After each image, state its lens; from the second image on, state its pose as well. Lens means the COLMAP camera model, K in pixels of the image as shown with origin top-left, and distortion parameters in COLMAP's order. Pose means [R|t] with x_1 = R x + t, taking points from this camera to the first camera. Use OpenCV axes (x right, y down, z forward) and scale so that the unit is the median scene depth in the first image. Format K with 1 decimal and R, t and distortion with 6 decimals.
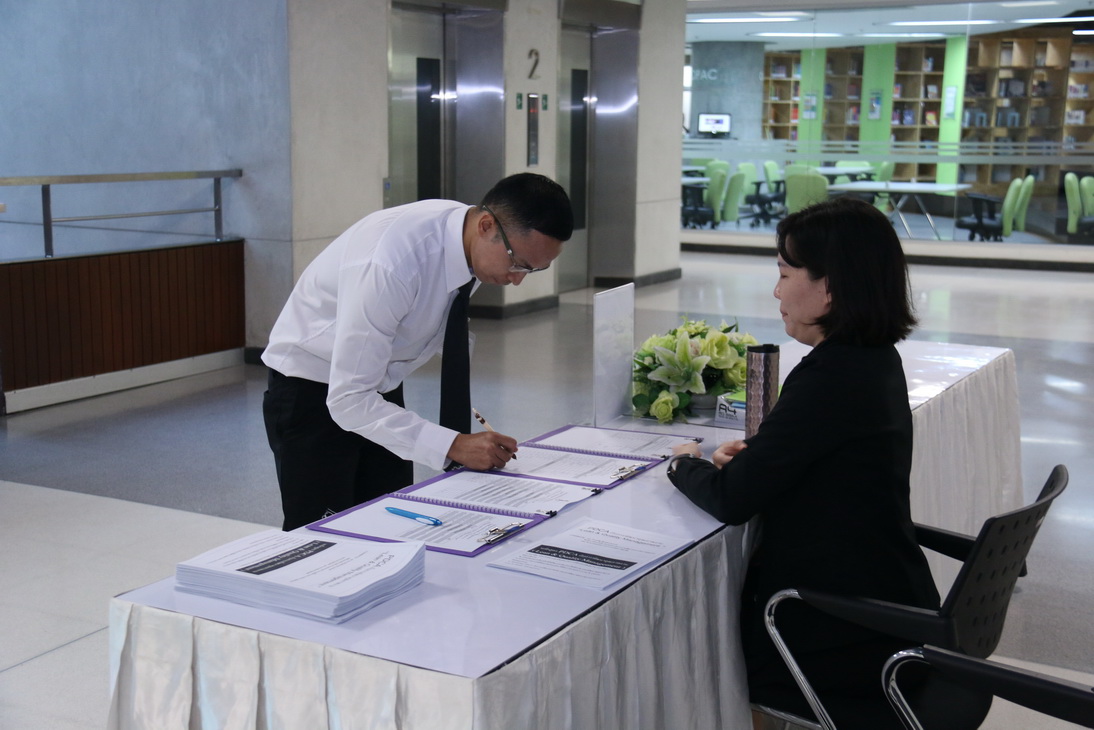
lens RADIAL K [[1521.8, 0, 547.0], [0, 1521.8, 365.0], [0, 0, 1]] dist [0.018306, 0.798189]
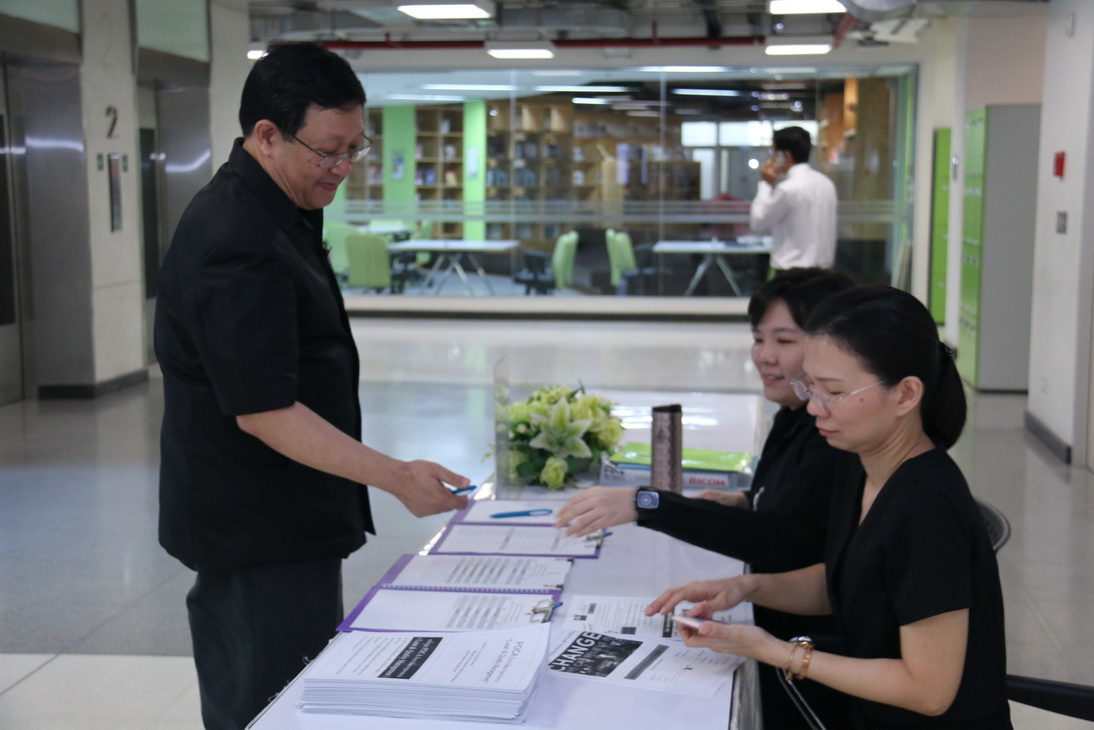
lens RADIAL K [[1562.5, 0, 547.0], [0, 1562.5, 365.0], [0, 0, 1]] dist [0.036409, 0.887408]
pose [[0.929719, -0.054901, 0.364154, -0.090996], [0.069256, 0.997248, -0.026467, -0.005079], [-0.361699, 0.049827, 0.930963, 0.013187]]
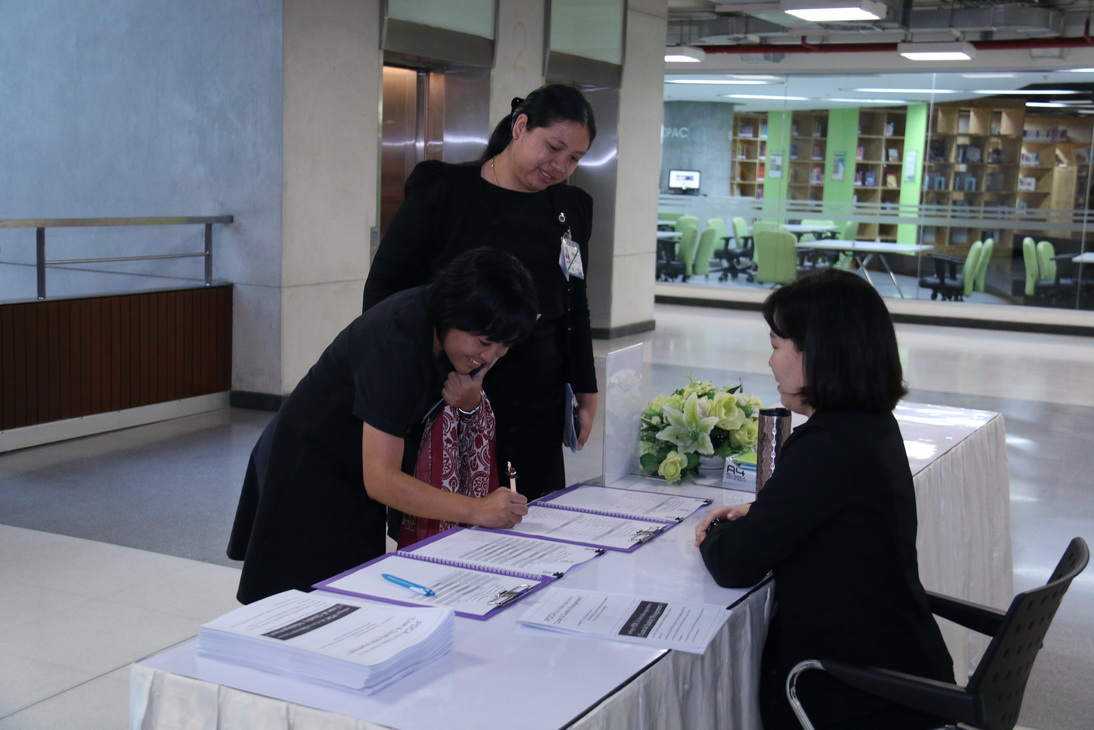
lens RADIAL K [[1472.7, 0, 547.0], [0, 1472.7, 365.0], [0, 0, 1]] dist [0.017413, 0.678242]
pose [[0.999392, 0.020528, 0.028192, -0.010579], [-0.019728, 0.999403, -0.028377, -0.003236], [-0.028758, 0.027804, 0.999200, 0.009112]]
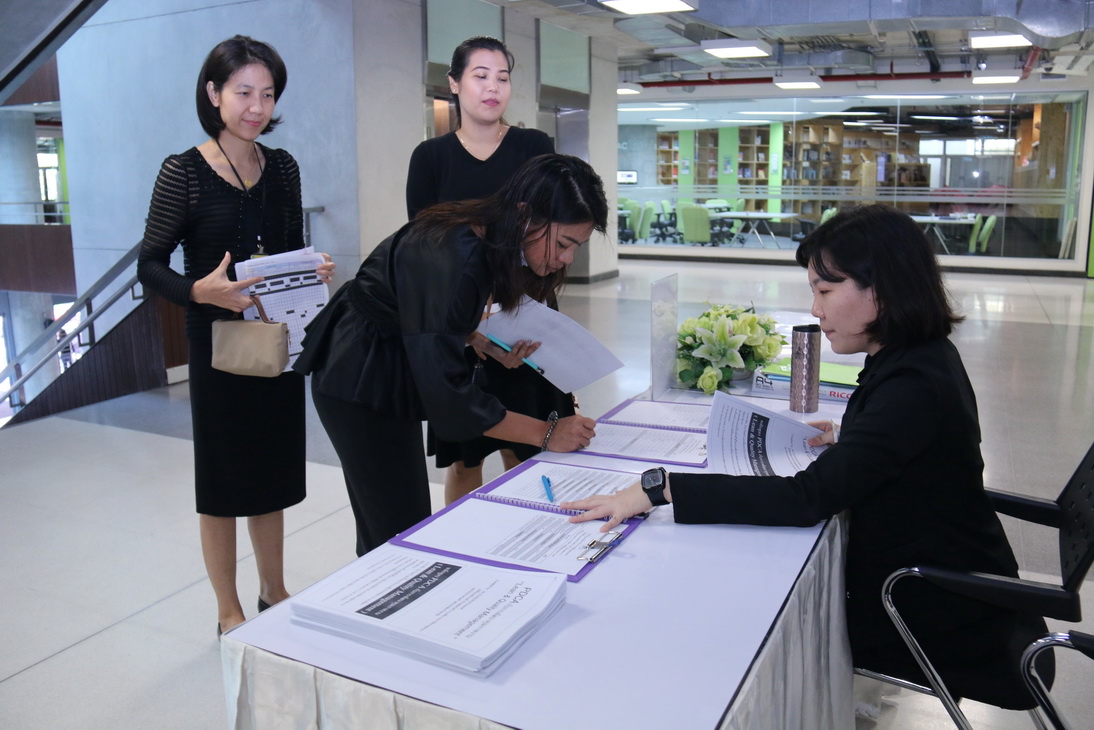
lens RADIAL K [[907.9, 0, 547.0], [0, 907.9, 365.0], [0, 0, 1]] dist [-0.181903, 0.142001]
pose [[0.998446, -0.028948, 0.047617, -0.023661], [0.027238, 0.998975, 0.036166, -0.003677], [-0.048615, -0.034813, 0.998211, 0.100506]]
